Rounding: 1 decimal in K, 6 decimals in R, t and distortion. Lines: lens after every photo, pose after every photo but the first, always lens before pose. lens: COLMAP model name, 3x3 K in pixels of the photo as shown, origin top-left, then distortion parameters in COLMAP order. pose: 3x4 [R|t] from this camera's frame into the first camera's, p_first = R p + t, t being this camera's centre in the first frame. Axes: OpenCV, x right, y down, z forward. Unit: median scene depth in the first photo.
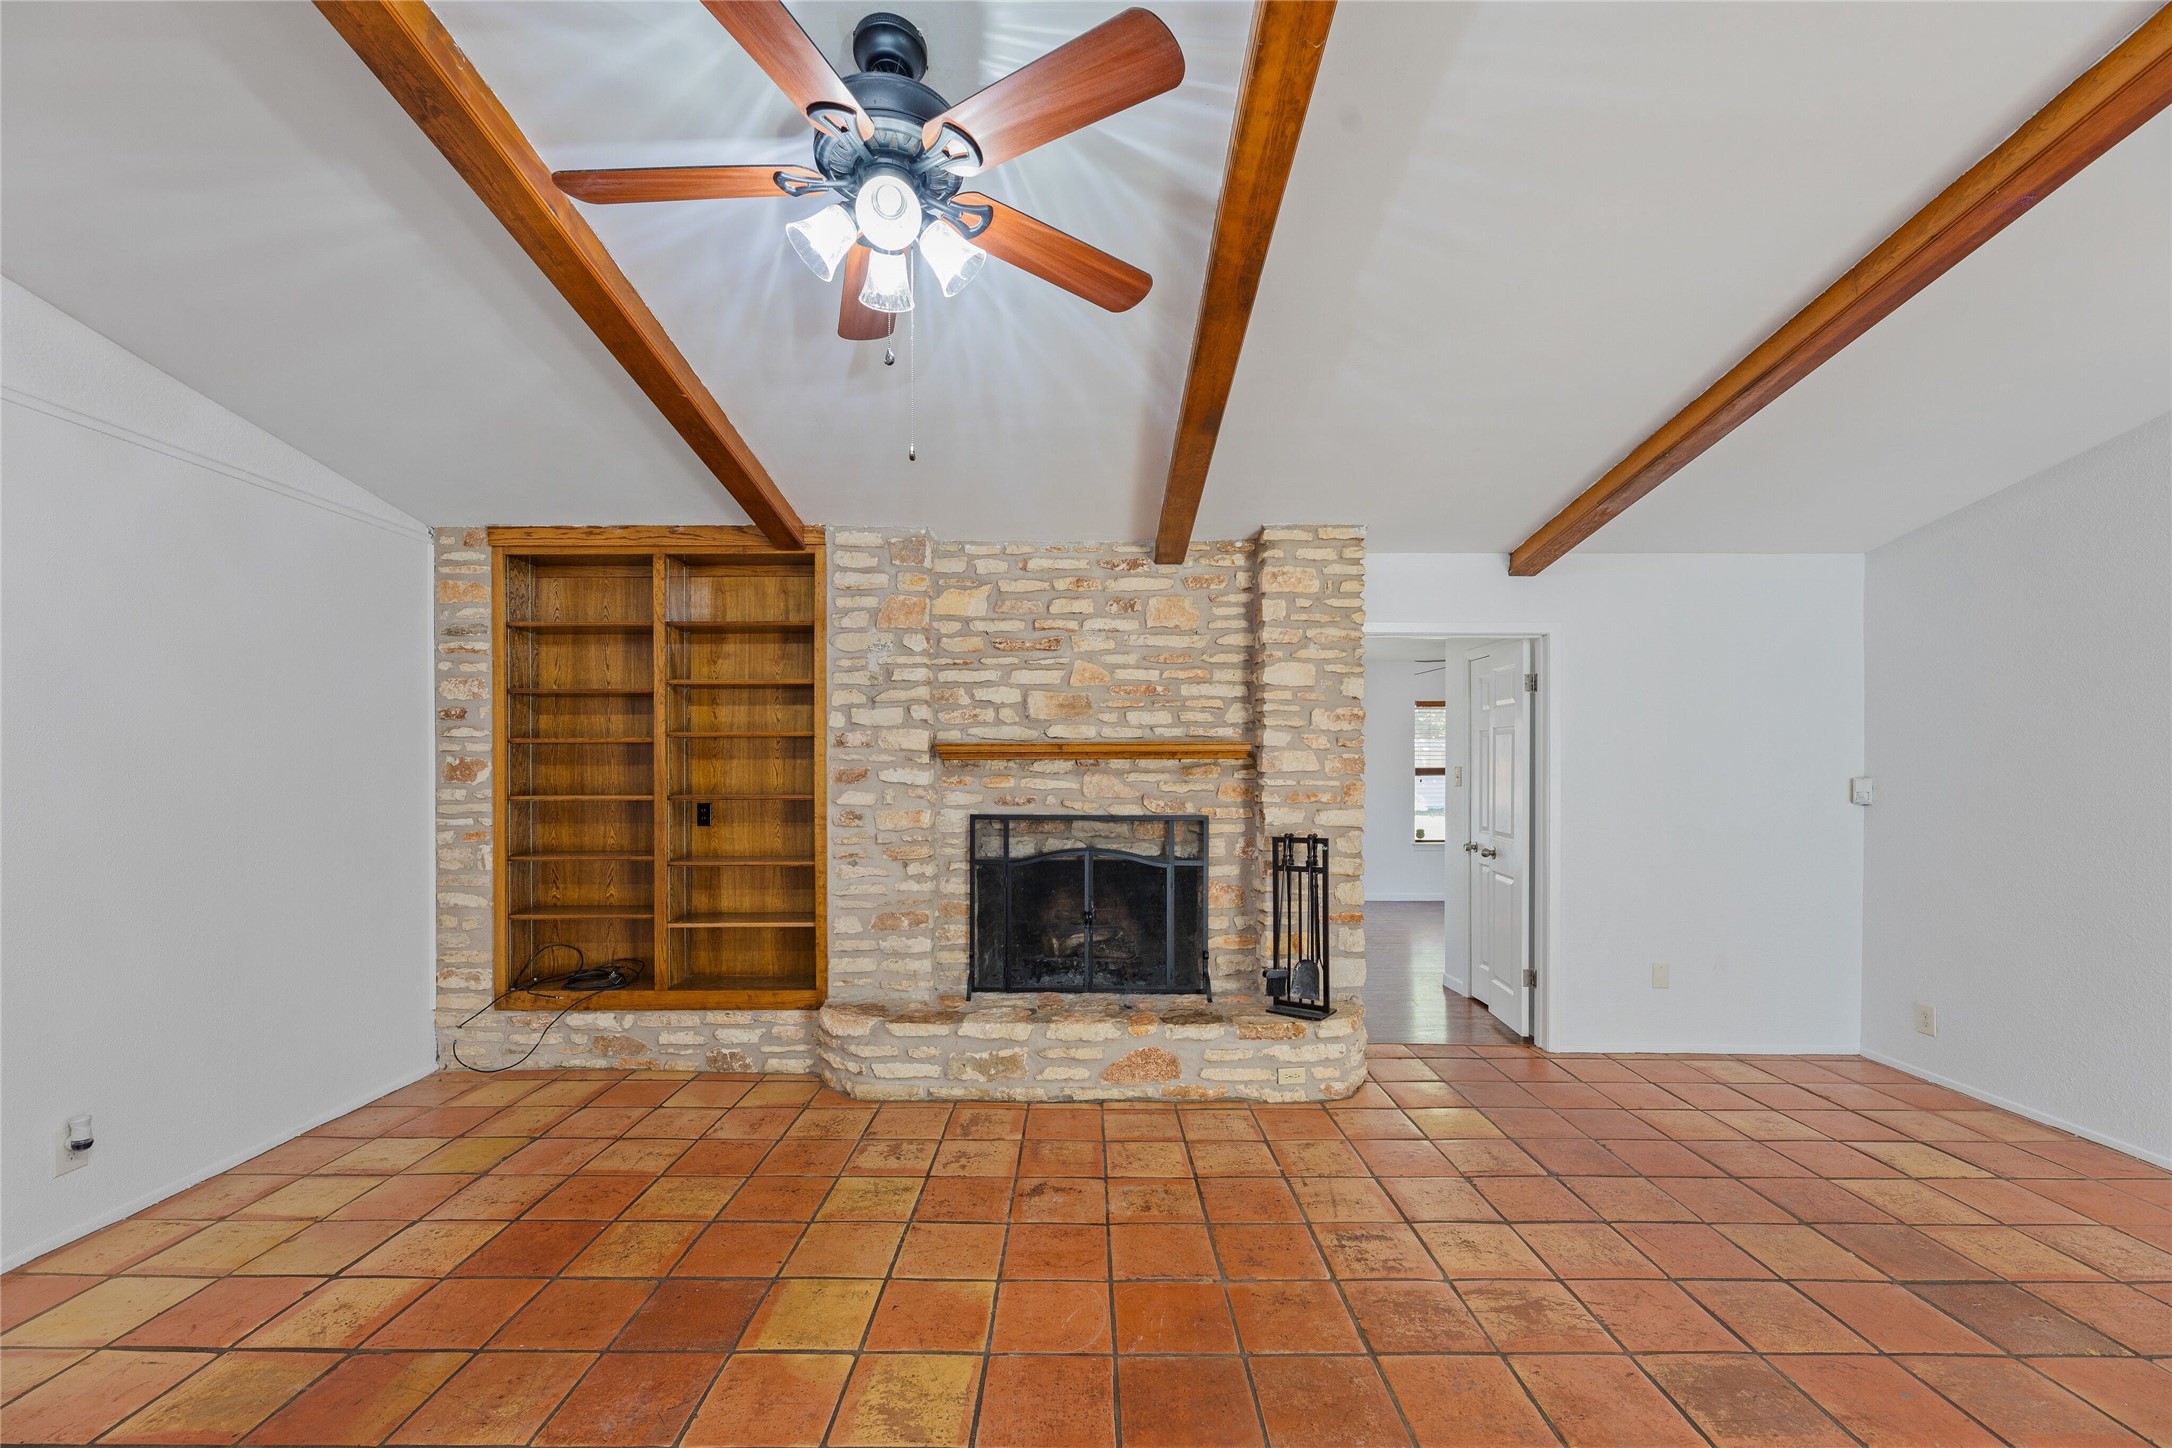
lens RADIAL K [[890.4, 0, 1083.1], [0, 890.4, 778.0], [0, 0, 1]] dist [-0.001017, -0.000169]
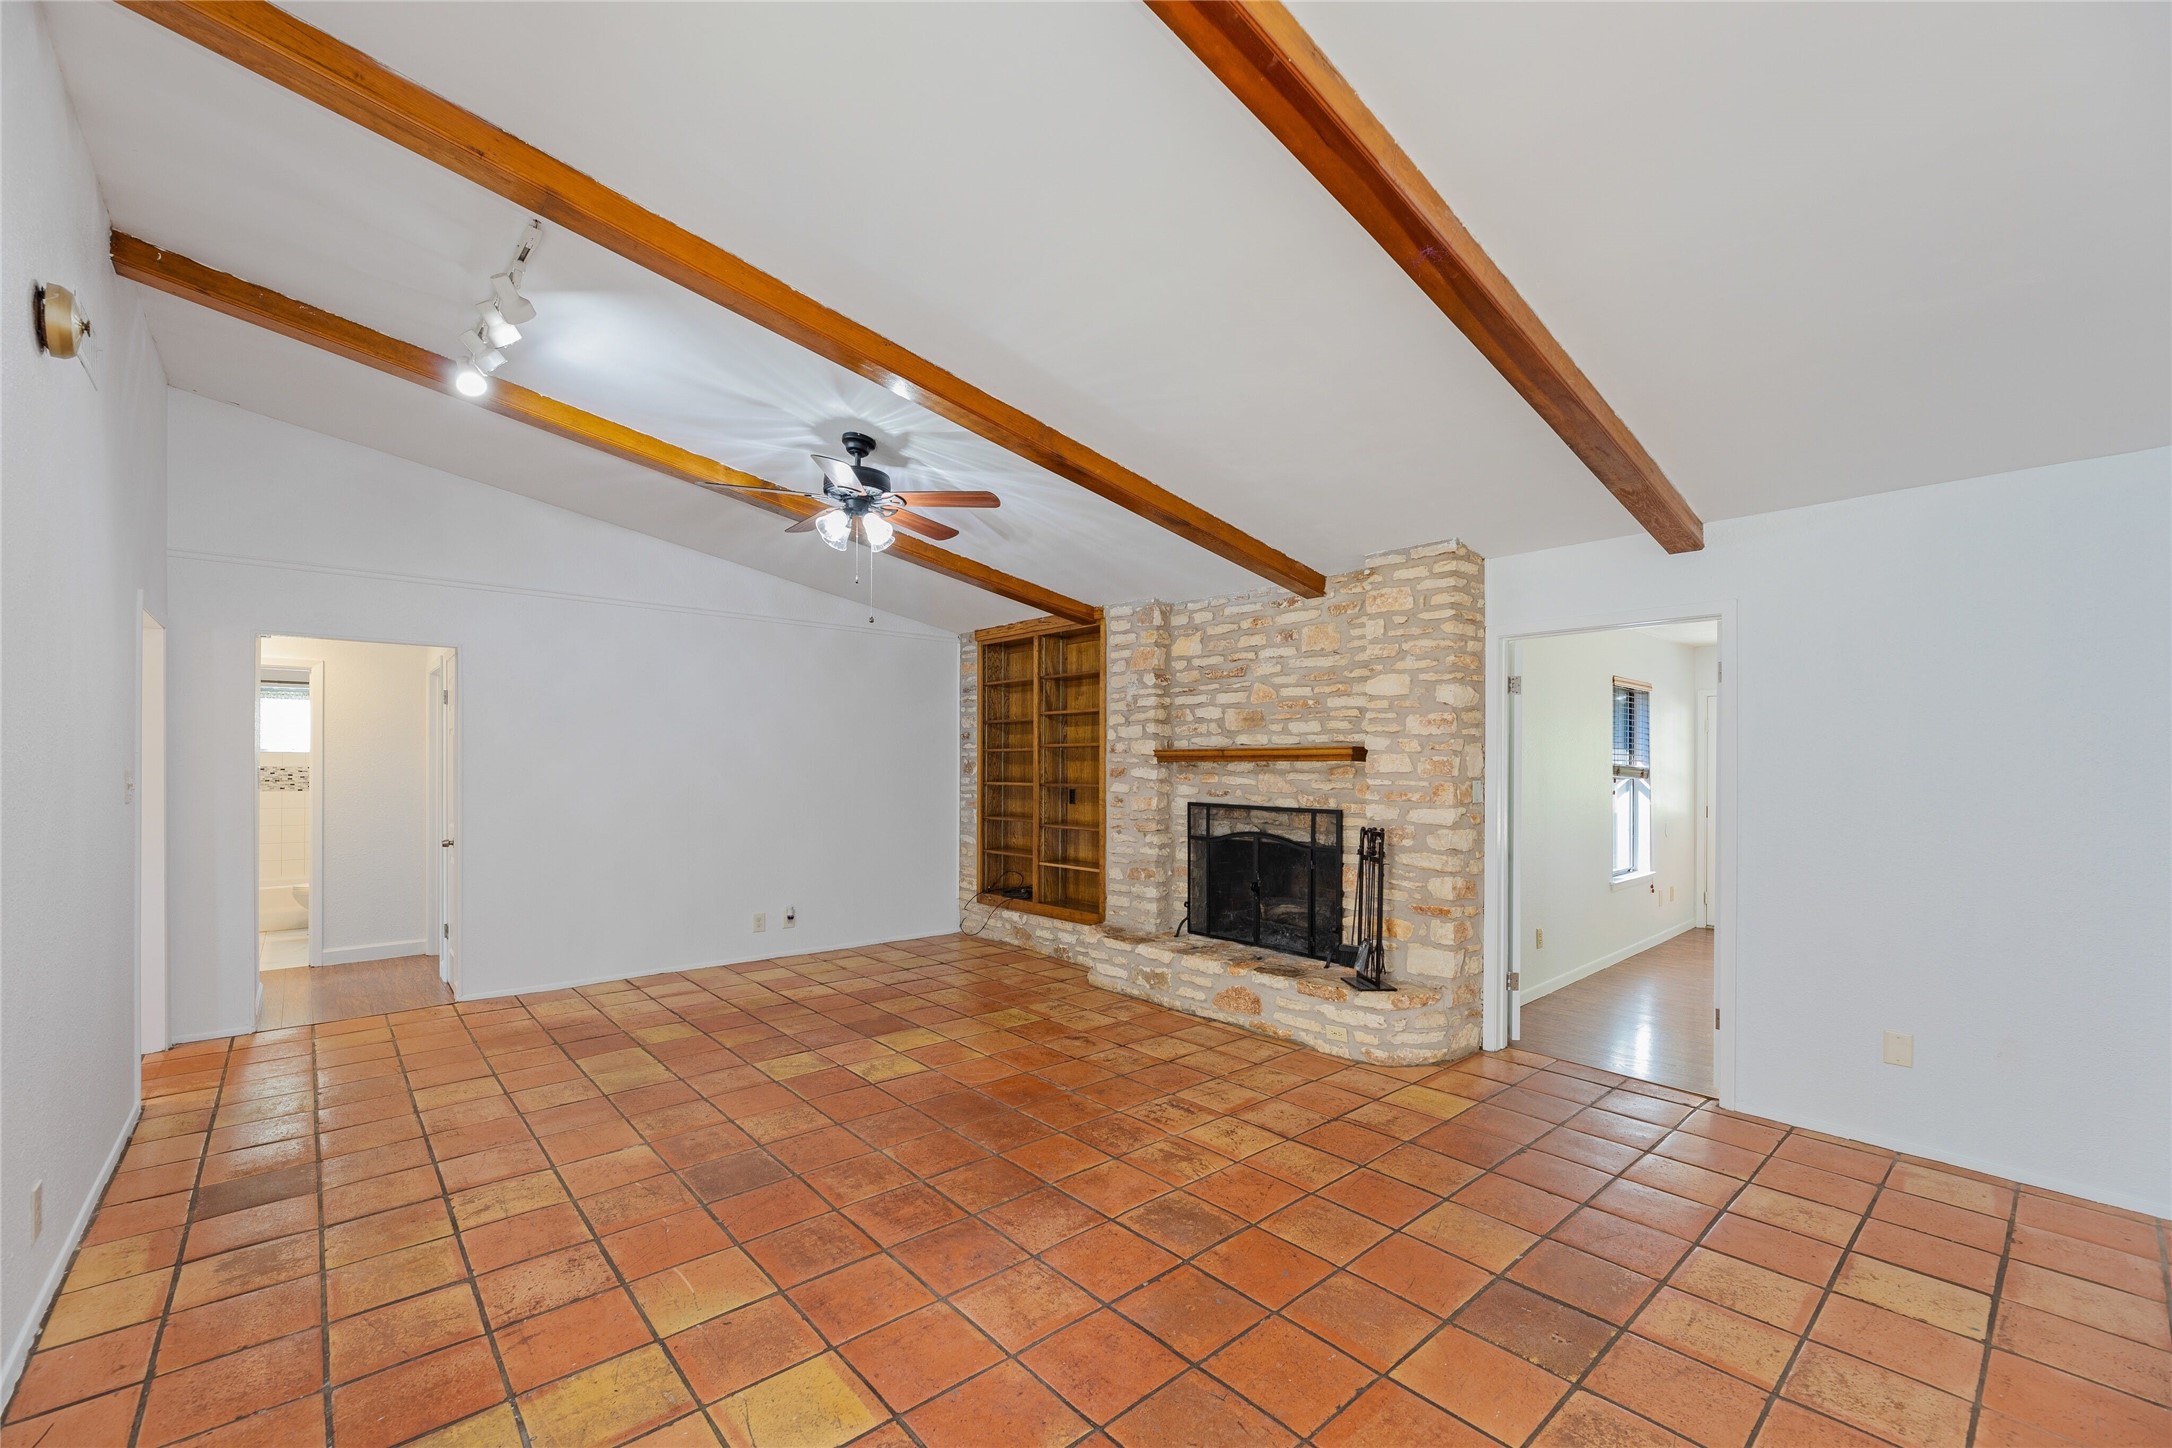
lens RADIAL K [[890.4, 0, 1083.1], [0, 890.4, 778.0], [0, 0, 1]] dist [-0.001017, -0.000169]
pose [[0.663947, 0.014910, -0.747631, 0.801863], [-0.016428, 0.999851, 0.005350, -0.000126], [0.747599, 0.008729, 0.664093, -0.022202]]
